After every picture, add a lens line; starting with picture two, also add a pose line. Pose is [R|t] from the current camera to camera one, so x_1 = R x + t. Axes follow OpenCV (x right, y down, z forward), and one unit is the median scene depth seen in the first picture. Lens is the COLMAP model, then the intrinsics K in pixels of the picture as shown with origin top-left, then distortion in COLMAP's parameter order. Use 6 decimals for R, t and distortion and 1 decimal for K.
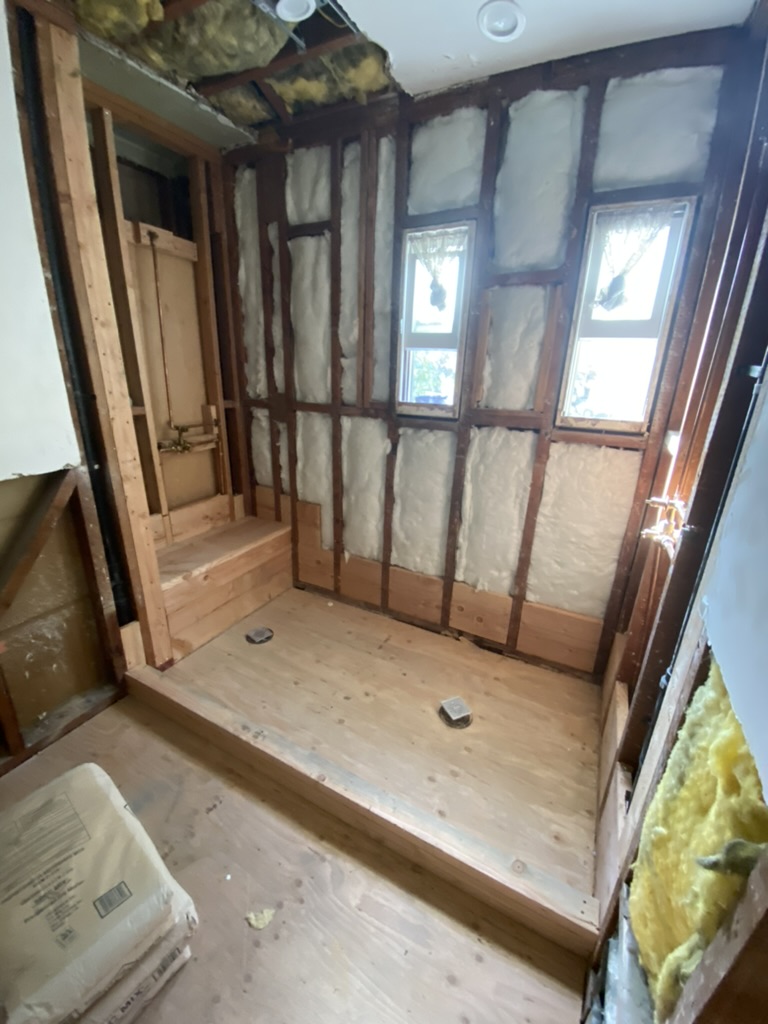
lens RADIAL K [[419.9, 0, 375.3], [0, 419.9, 516.9], [0, 0, 1]] dist [-0.007220, -0.009558]
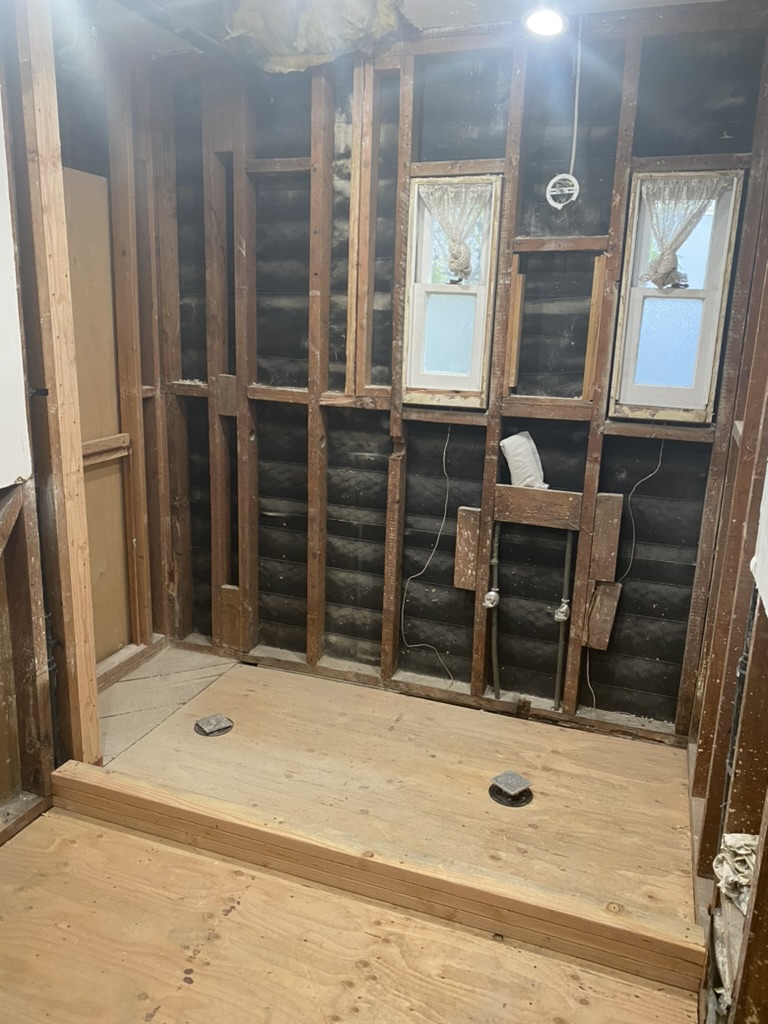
lens RADIAL K [[770.2, 0, 384.9], [0, 770.2, 505.7], [0, 0, 1]] dist [-0.016480, 0.006332]
pose [[0.989999, -0.032727, 0.137229, -0.233421], [0.044953, 0.995197, -0.086963, 0.071418], [-0.133724, 0.092262, 0.986715, -0.441370]]
